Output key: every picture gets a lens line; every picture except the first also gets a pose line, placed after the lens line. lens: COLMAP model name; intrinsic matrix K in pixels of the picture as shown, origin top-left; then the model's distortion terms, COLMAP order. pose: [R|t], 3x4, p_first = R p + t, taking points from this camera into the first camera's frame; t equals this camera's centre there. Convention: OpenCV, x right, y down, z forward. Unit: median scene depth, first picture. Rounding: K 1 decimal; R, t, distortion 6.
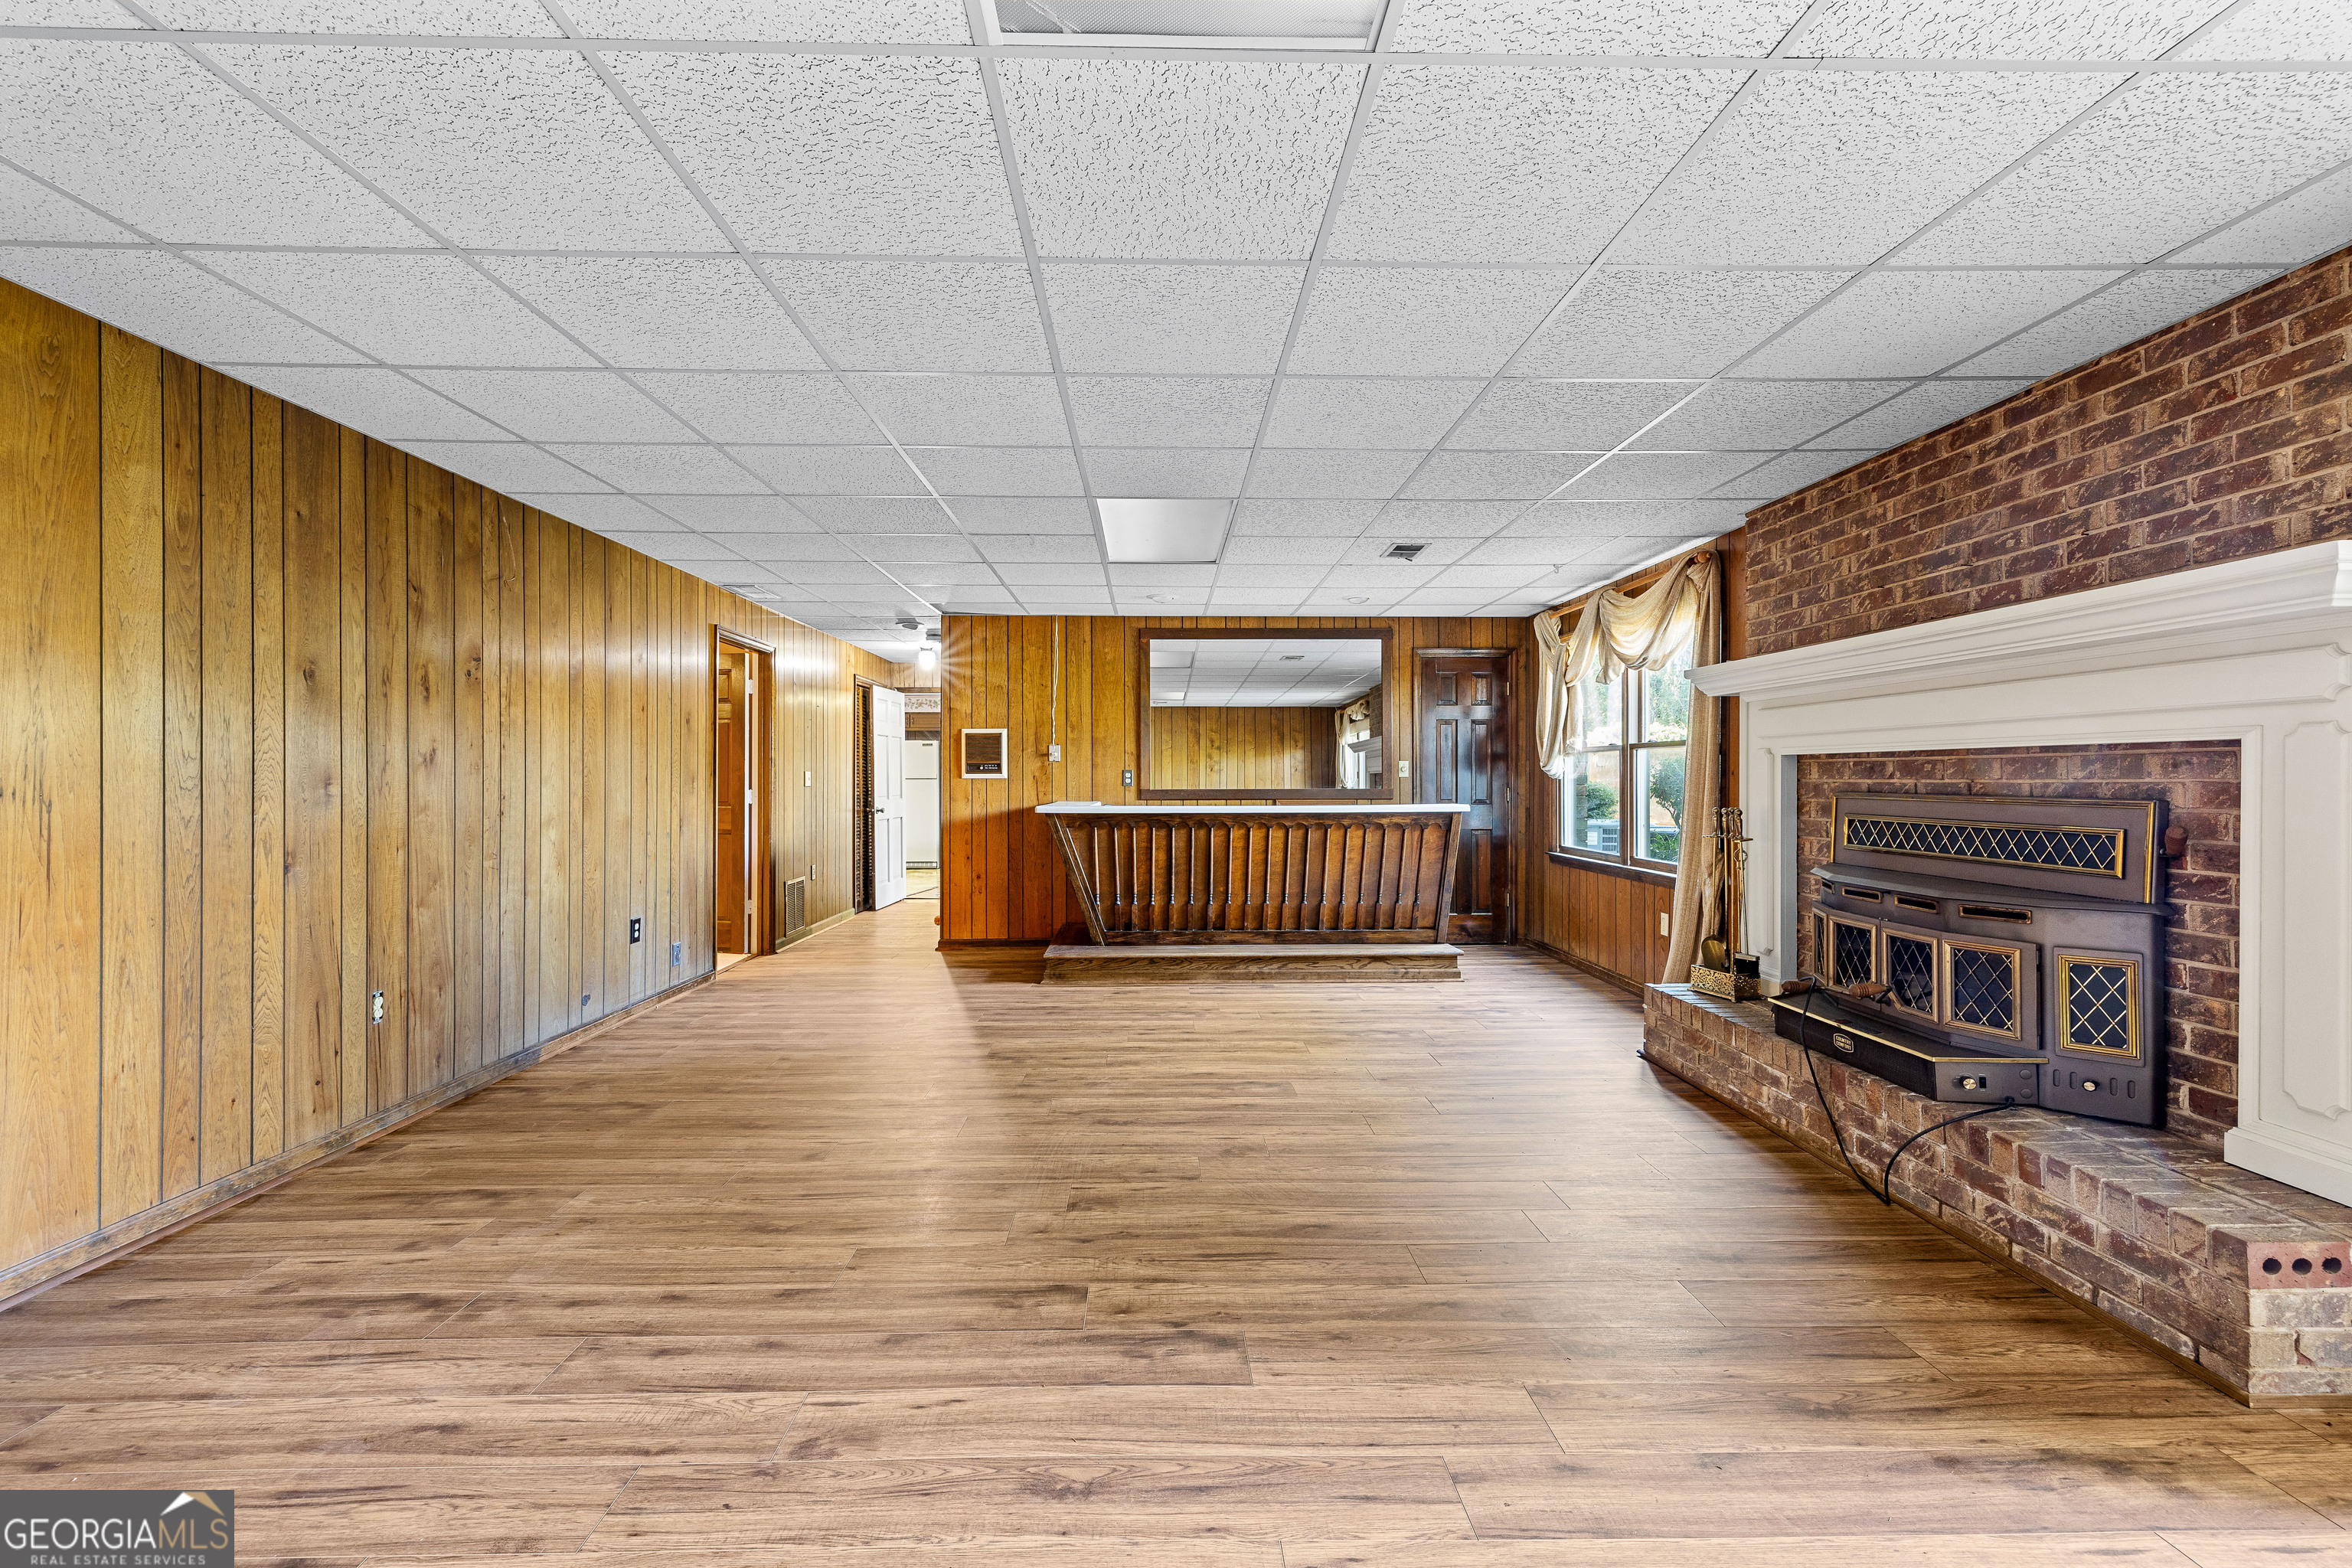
lens RADIAL K [[985.5, 0, 1170.2], [0, 985.5, 776.8], [0, 0, 1]] dist [0.001846, 0.000259]
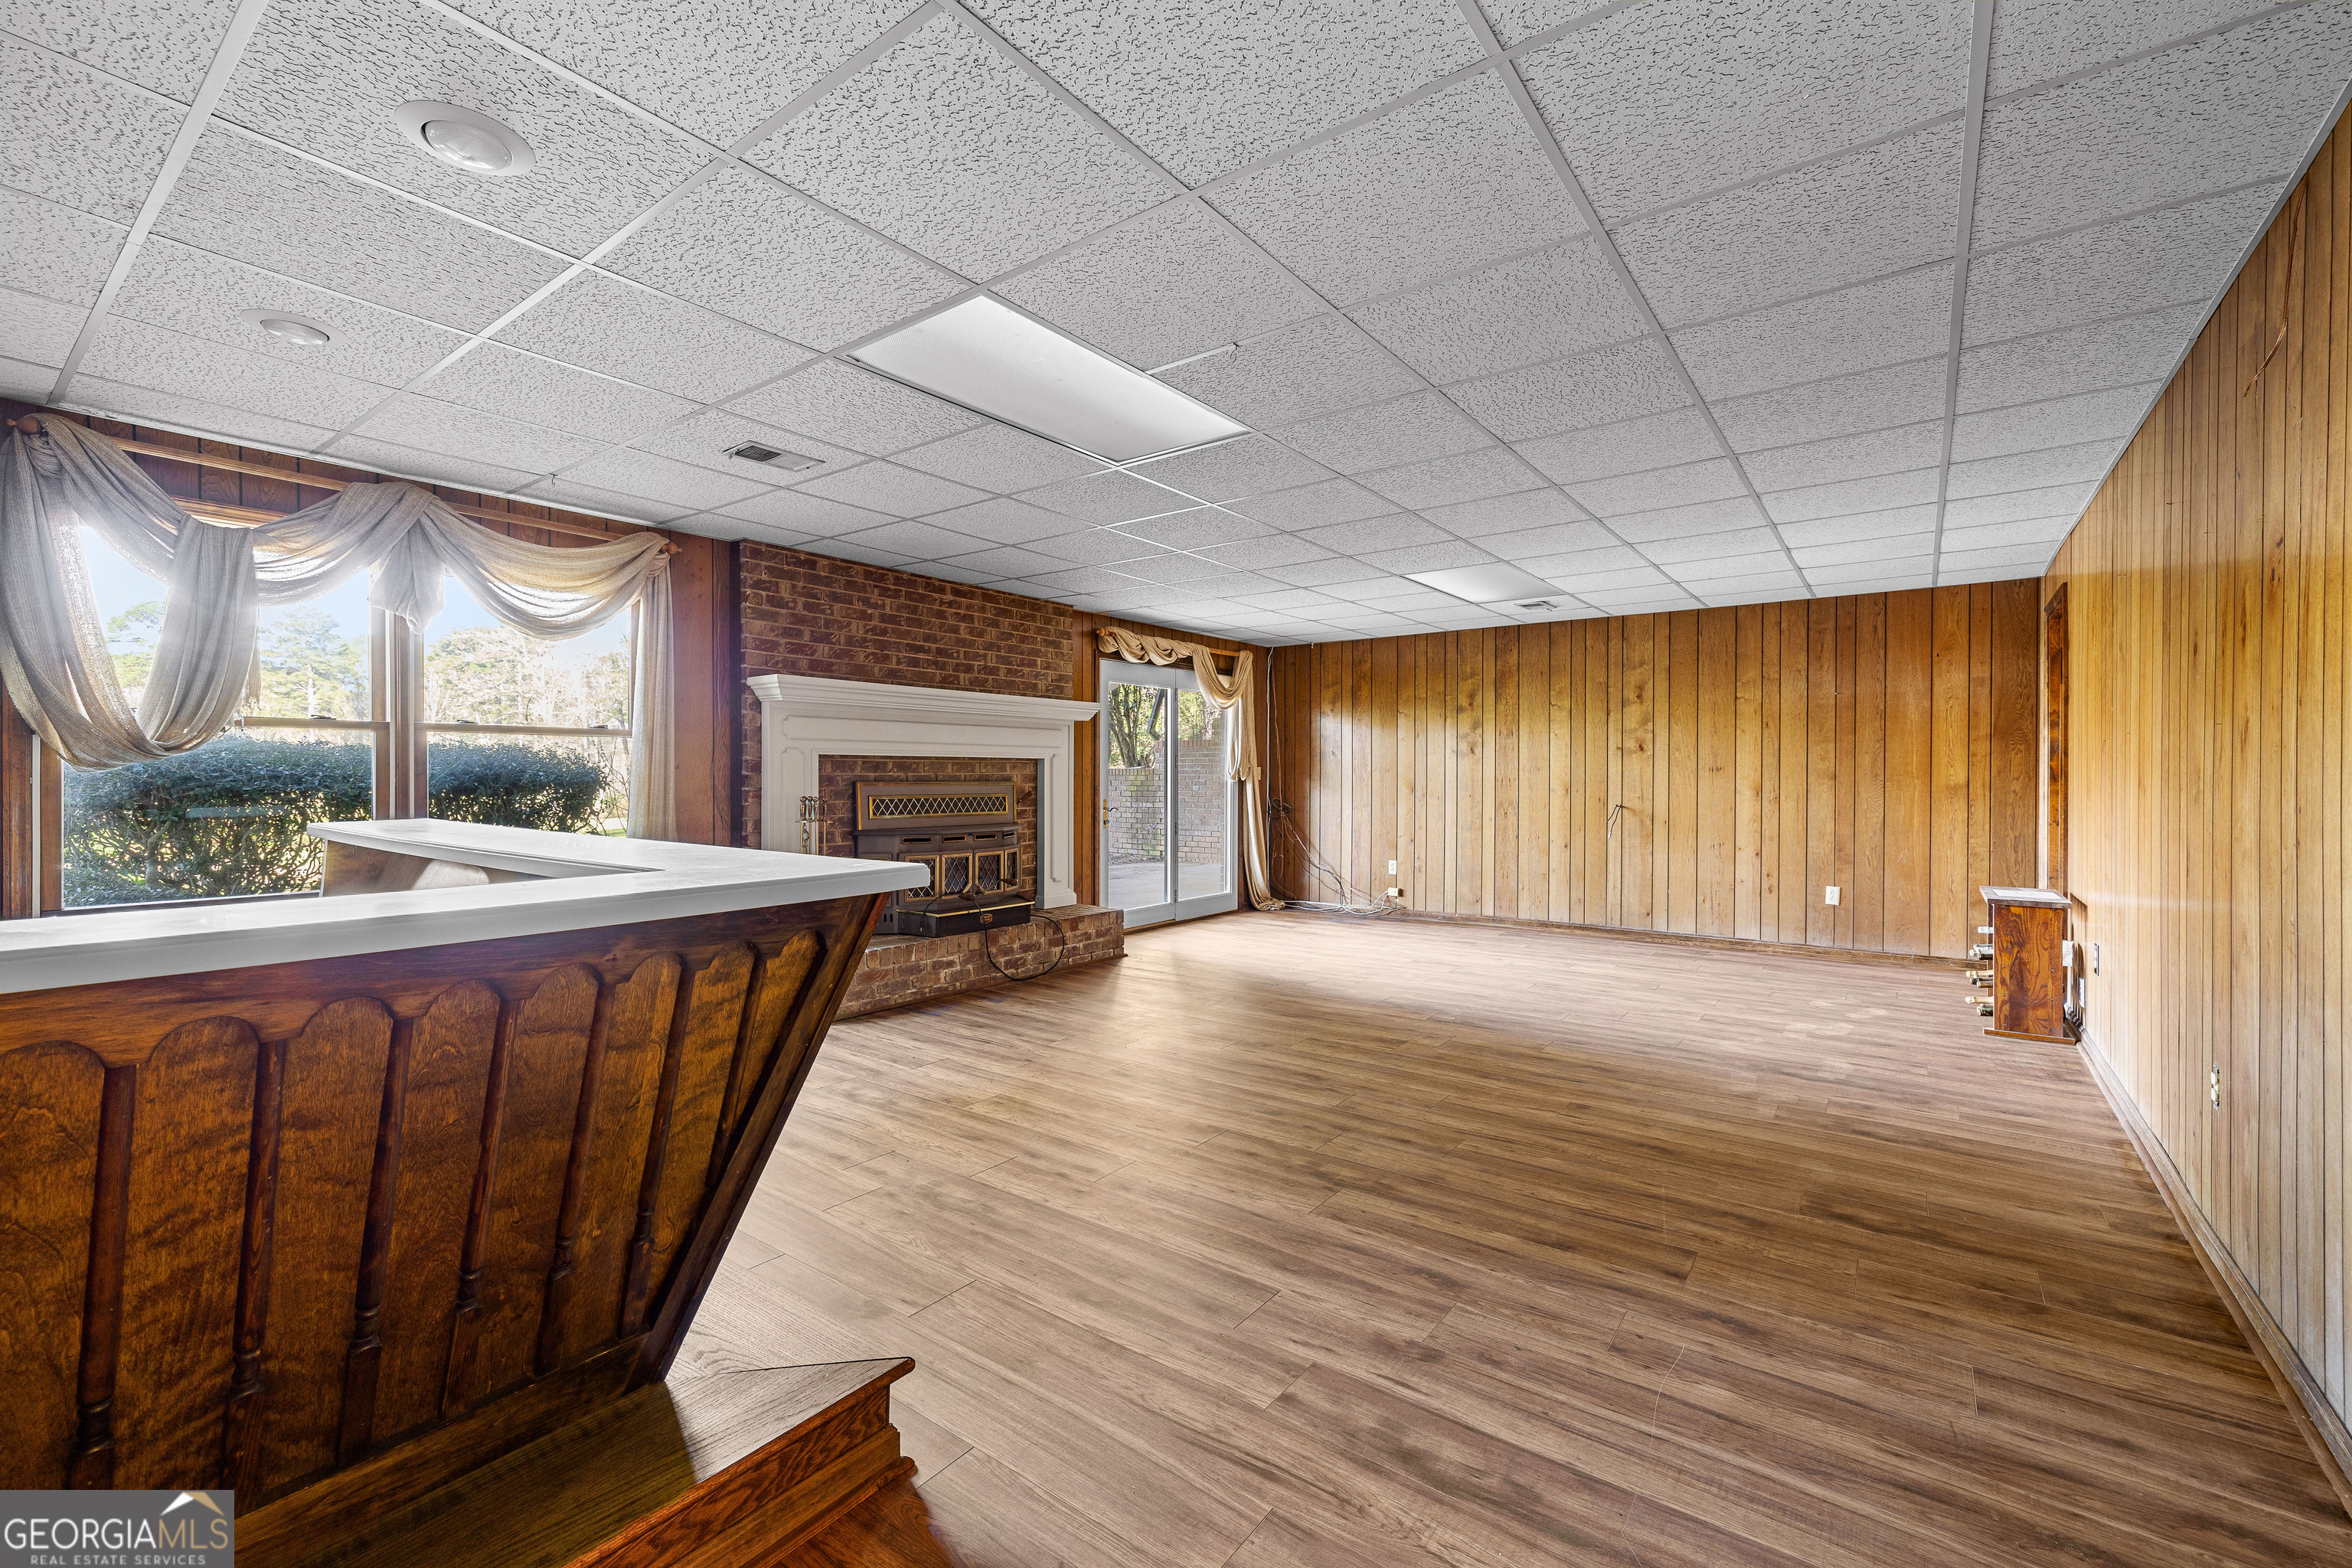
lens RADIAL K [[985.5, 0, 1174.7], [0, 985.5, 778.2], [0, 0, 1]] dist [0.001846, 0.000259]
pose [[-0.789098, -0.003215, 0.614259, -0.722702], [-0.001178, 0.999992, 0.003721, 0.005305], [-0.614266, 0.002213, -0.789096, 2.286713]]
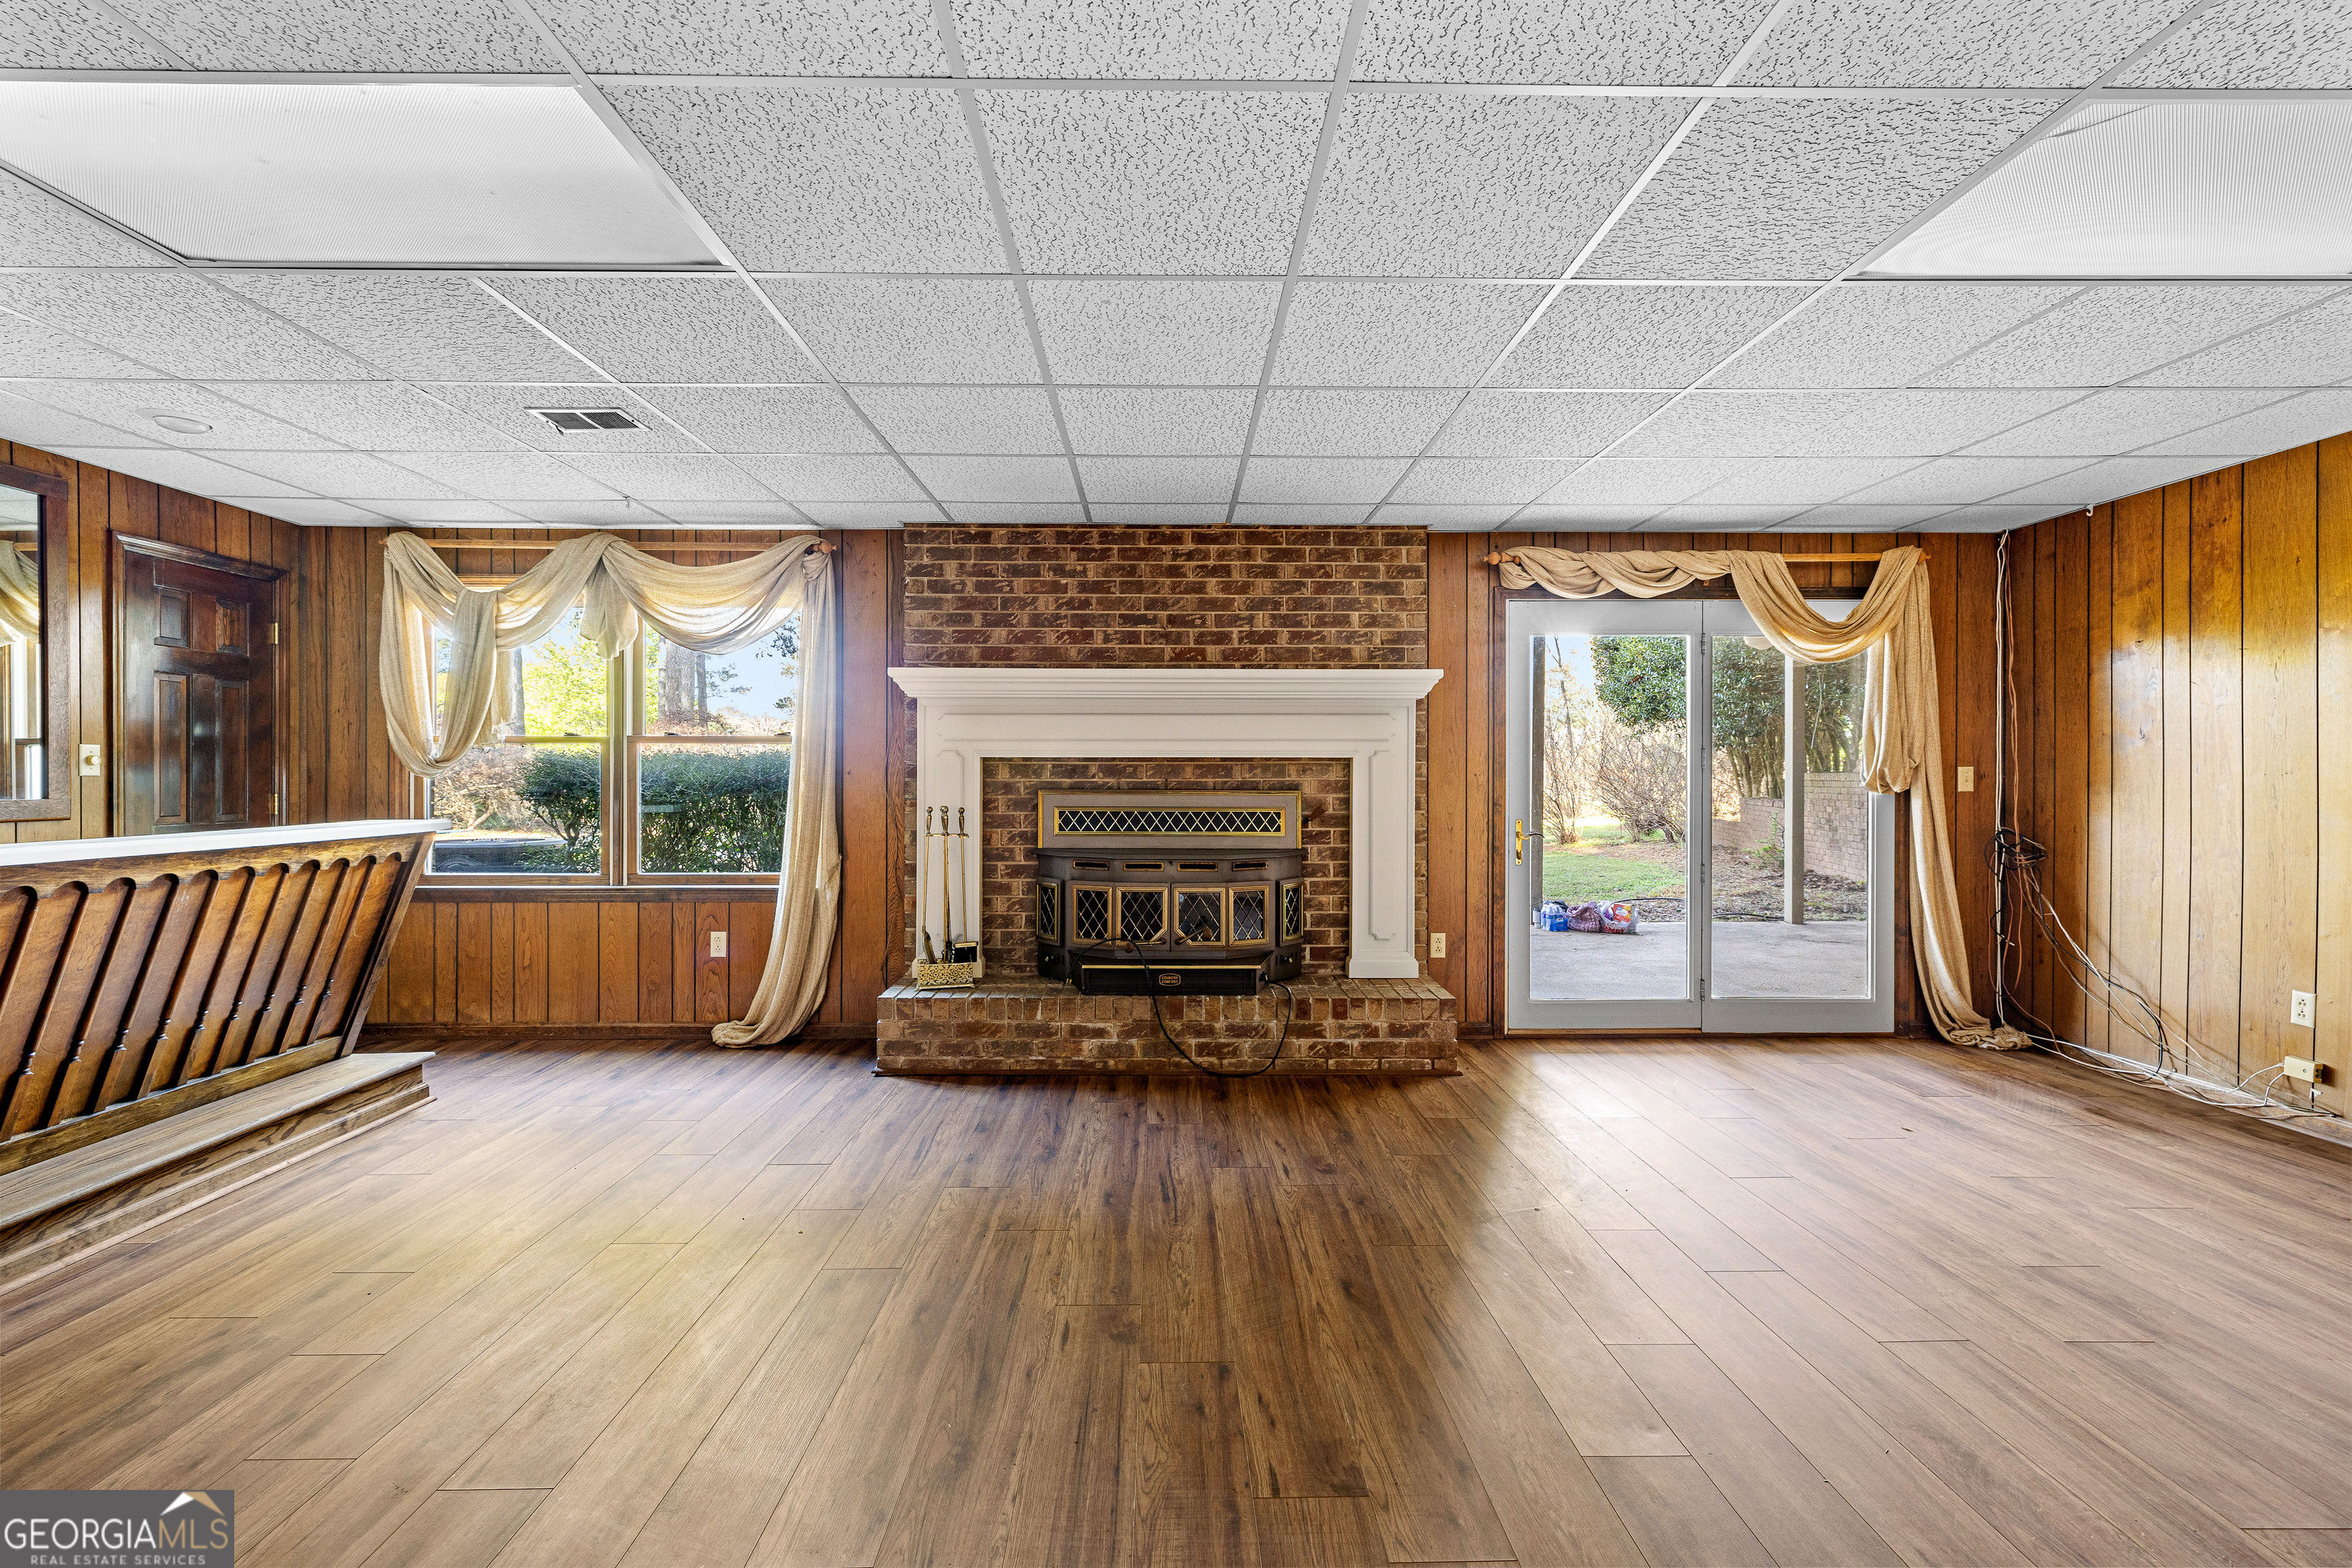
lens RADIAL K [[985.5, 0, 1177.5], [0, 985.5, 780.3], [0, 0, 1]] dist [0.001846, 0.000259]
pose [[0.003259, -0.002038, 0.999993, -0.647212], [-0.001012, 0.999997, 0.002042, 0.001961], [-0.999994, -0.001019, 0.003257, 1.018478]]
